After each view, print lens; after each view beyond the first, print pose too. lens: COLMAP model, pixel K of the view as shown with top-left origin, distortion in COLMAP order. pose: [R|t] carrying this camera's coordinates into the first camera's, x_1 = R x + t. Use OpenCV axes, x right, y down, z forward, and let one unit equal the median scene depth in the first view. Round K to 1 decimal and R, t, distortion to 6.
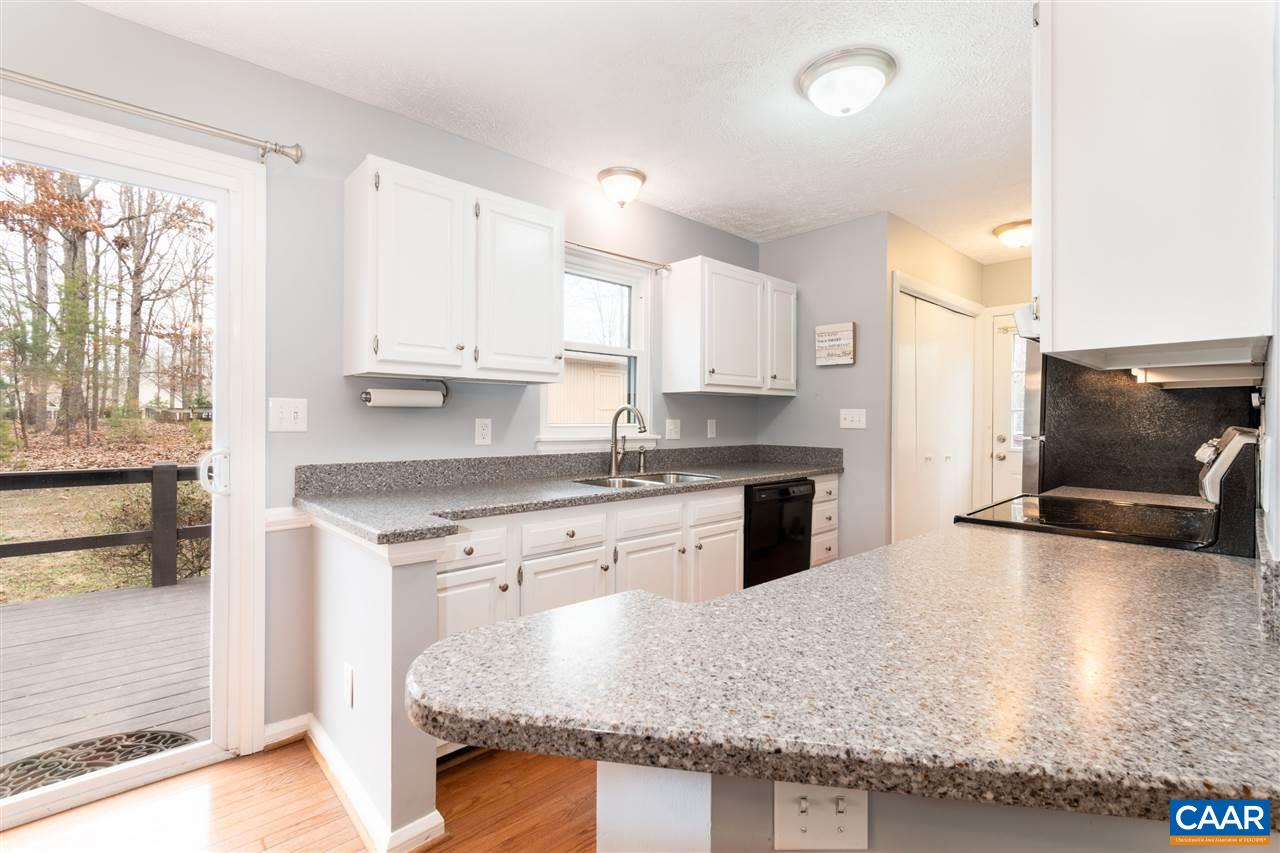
lens RADIAL K [[568.2, 0, 641.2], [0, 568.2, 422.8], [0, 0, 1]] dist [0.001400, -0.001206]
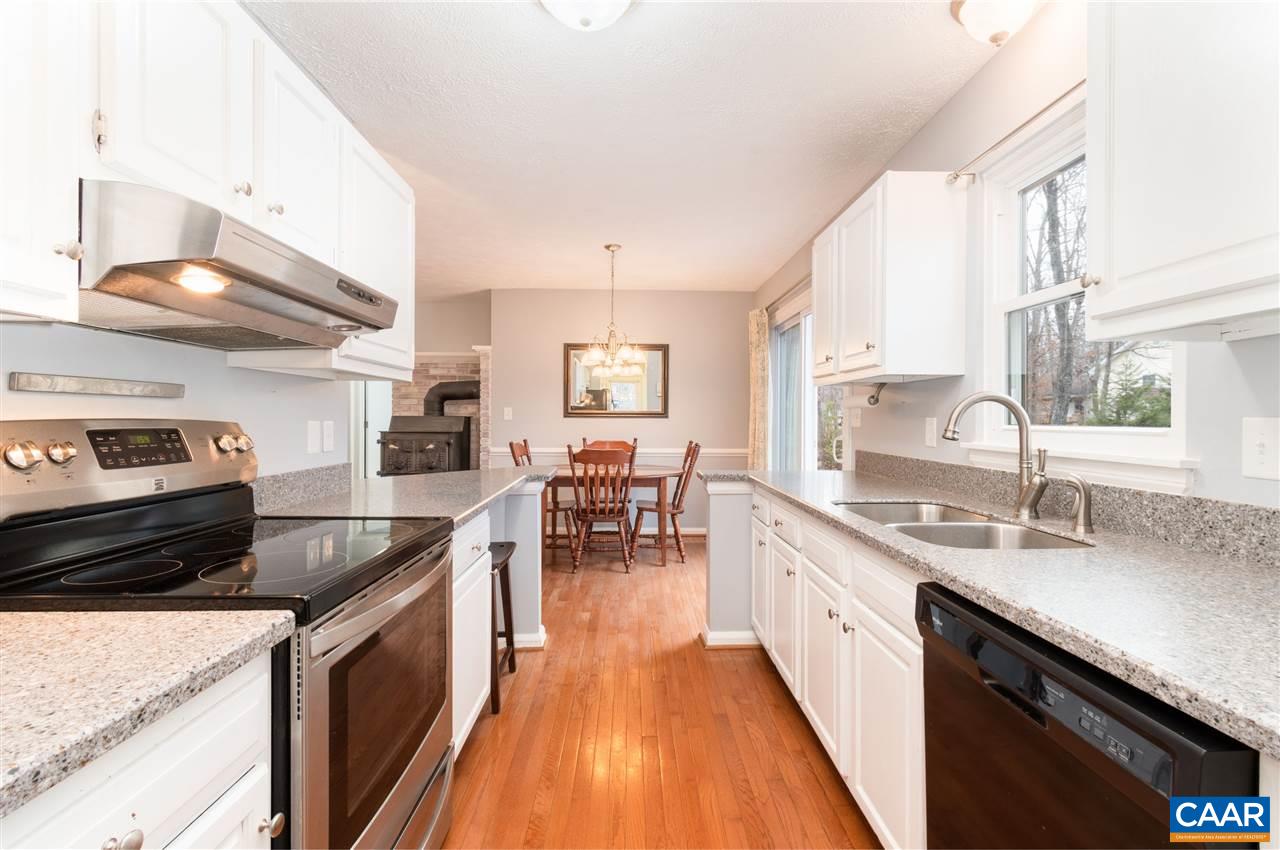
lens RADIAL K [[565.3, 0, 640.4], [0, 565.3, 421.6], [0, 0, 1]] dist [-0.003202, -0.000632]
pose [[-0.667683, -0.002752, -0.744441, 0.586342], [-0.012491, 0.999894, 0.007507, -0.001664], [0.744341, 0.014311, -0.667646, 1.044839]]
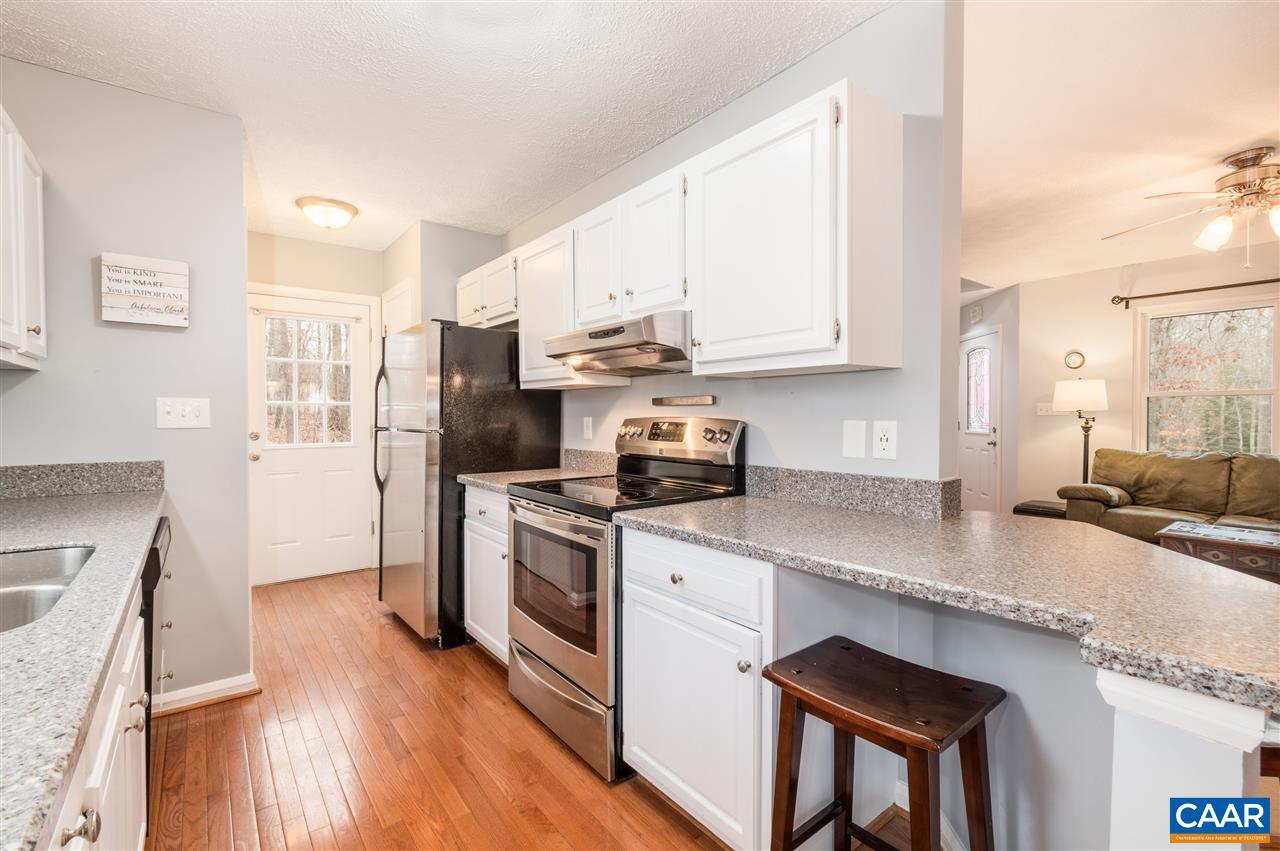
lens RADIAL K [[569.0, 0, 641.4], [0, 569.0, 424.5], [0, 0, 1]] dist [0.001103, -0.000422]
pose [[0.088297, -0.022432, 0.995842, -0.255552], [0.009919, 0.999717, 0.021640, -0.003389], [-0.996045, 0.007967, 0.088495, 0.483356]]
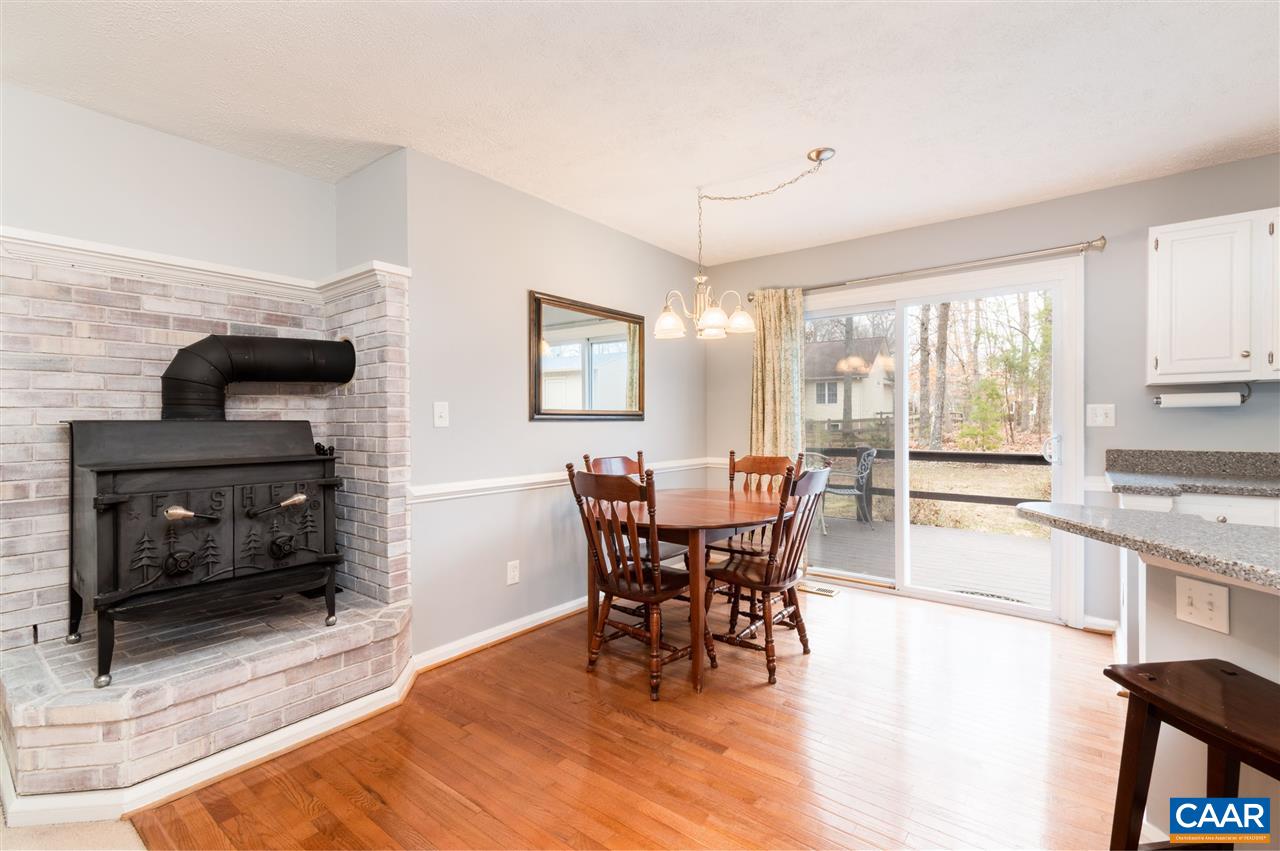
lens RADIAL K [[569.0, 0, 641.4], [0, 569.0, 424.5], [0, 0, 1]] dist [0.001103, -0.000422]
pose [[0.151973, -0.000800, -0.988384, 0.454021], [-0.000151, 1.000000, -0.000833, 0.008052], [0.988385, 0.000276, 0.151972, -0.287058]]
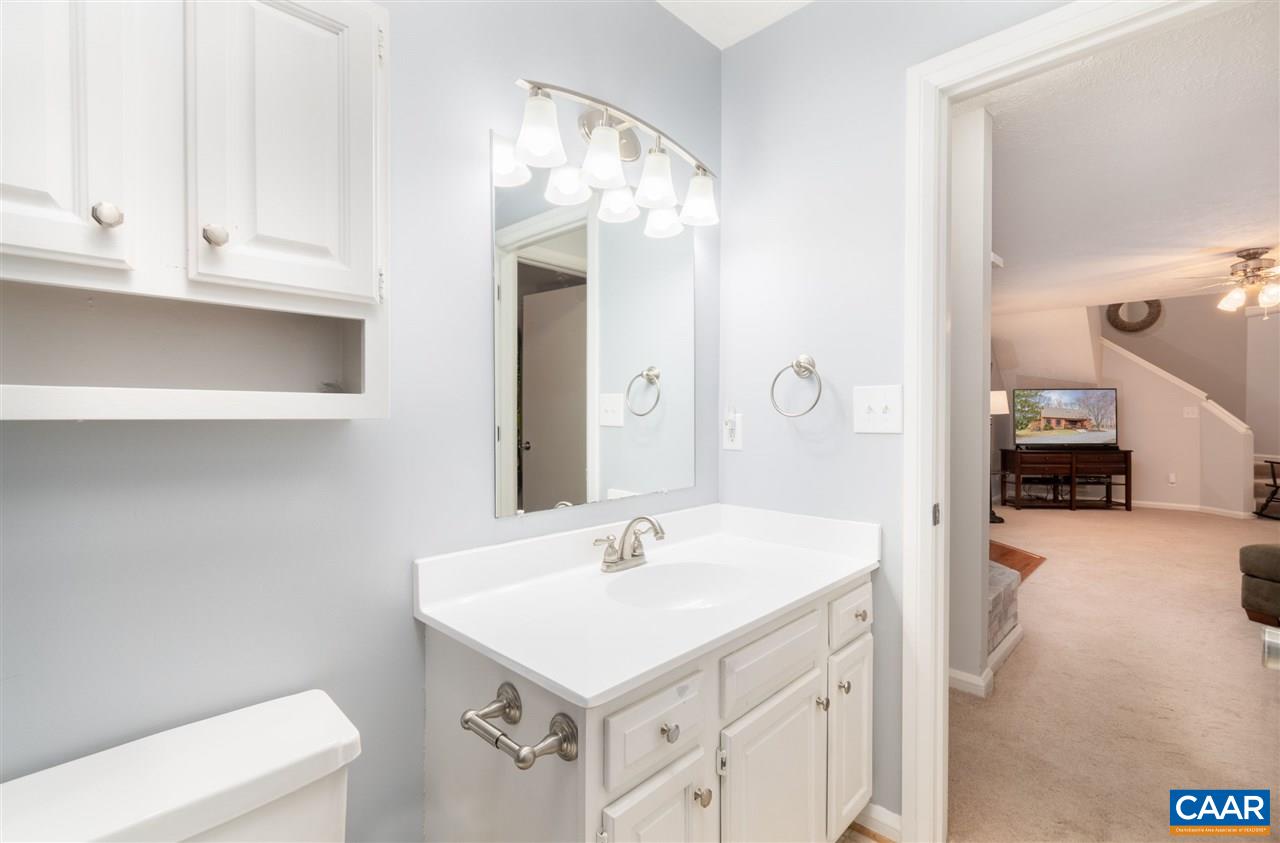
lens RADIAL K [[572.1, 0, 641.6], [0, 572.1, 418.9], [0, 0, 1]] dist [0.002200, -0.001095]
pose [[0.998961, -0.003231, 0.045463, -0.824885], [0.003045, 0.999987, 0.004152, 0.005036], [-0.045475, -0.004010, 0.998957, -1.695879]]
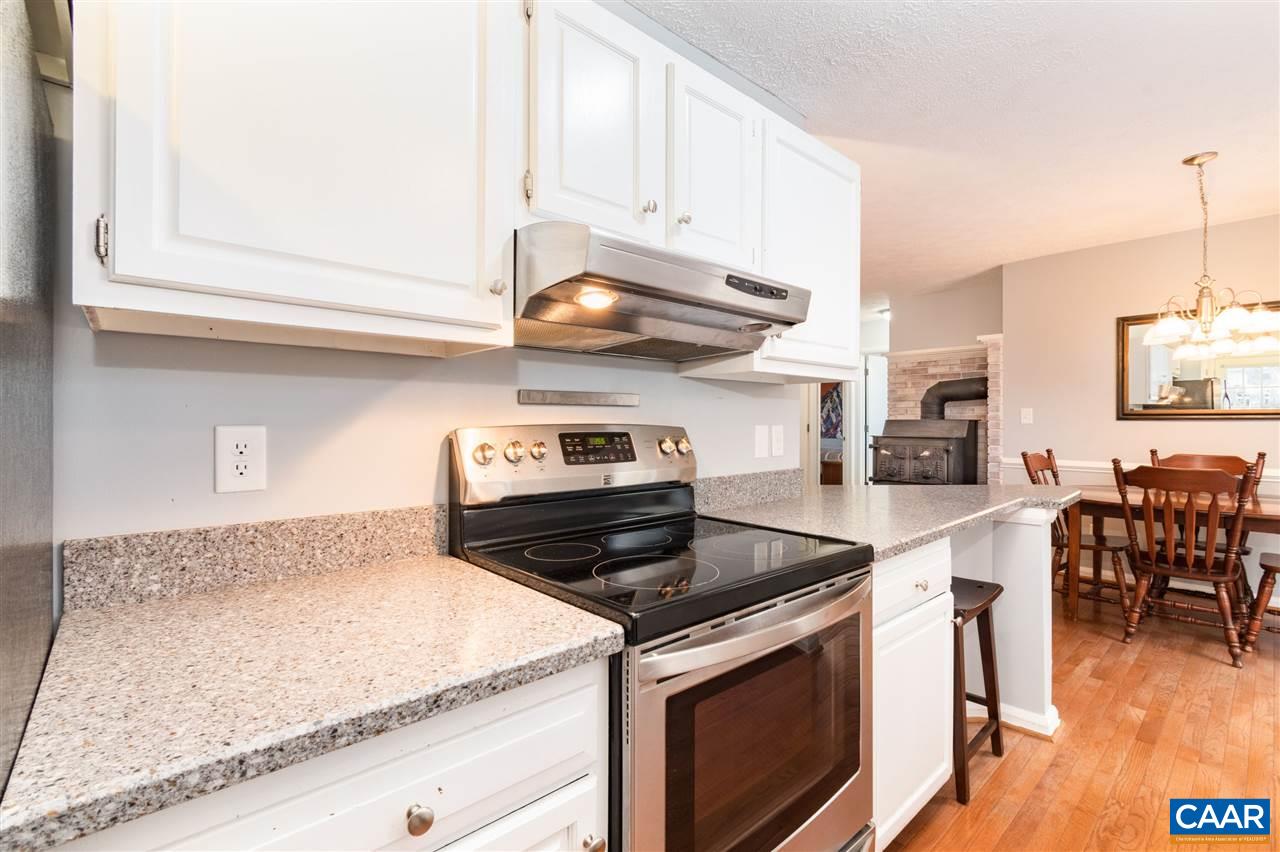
lens RADIAL K [[568.2, 0, 641.2], [0, 568.2, 422.3], [0, 0, 1]] dist [0.001400, -0.001206]
pose [[-0.999748, -0.003772, 0.022146, 0.477702], [-0.003564, 0.999949, 0.009407, -0.002324], [-0.022180, 0.009326, -0.999710, 0.997035]]
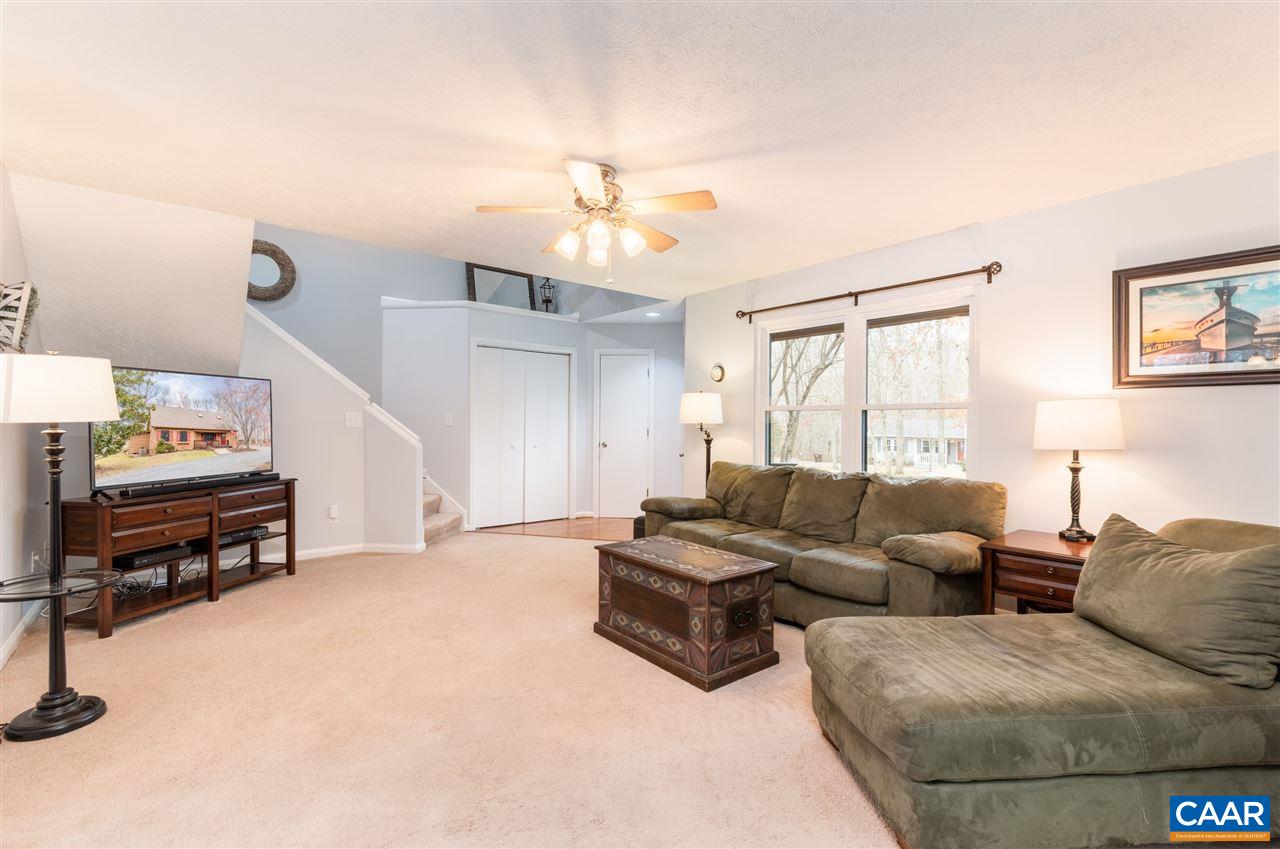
lens RADIAL K [[569.0, 0, 641.4], [0, 569.0, 423.5], [0, 0, 1]] dist [0.001103, -0.000422]
pose [[0.064888, -0.003886, 0.997885, -0.168405], [-0.002955, 0.999987, 0.004086, -0.001590], [-0.997888, -0.003214, 0.064876, -0.505682]]
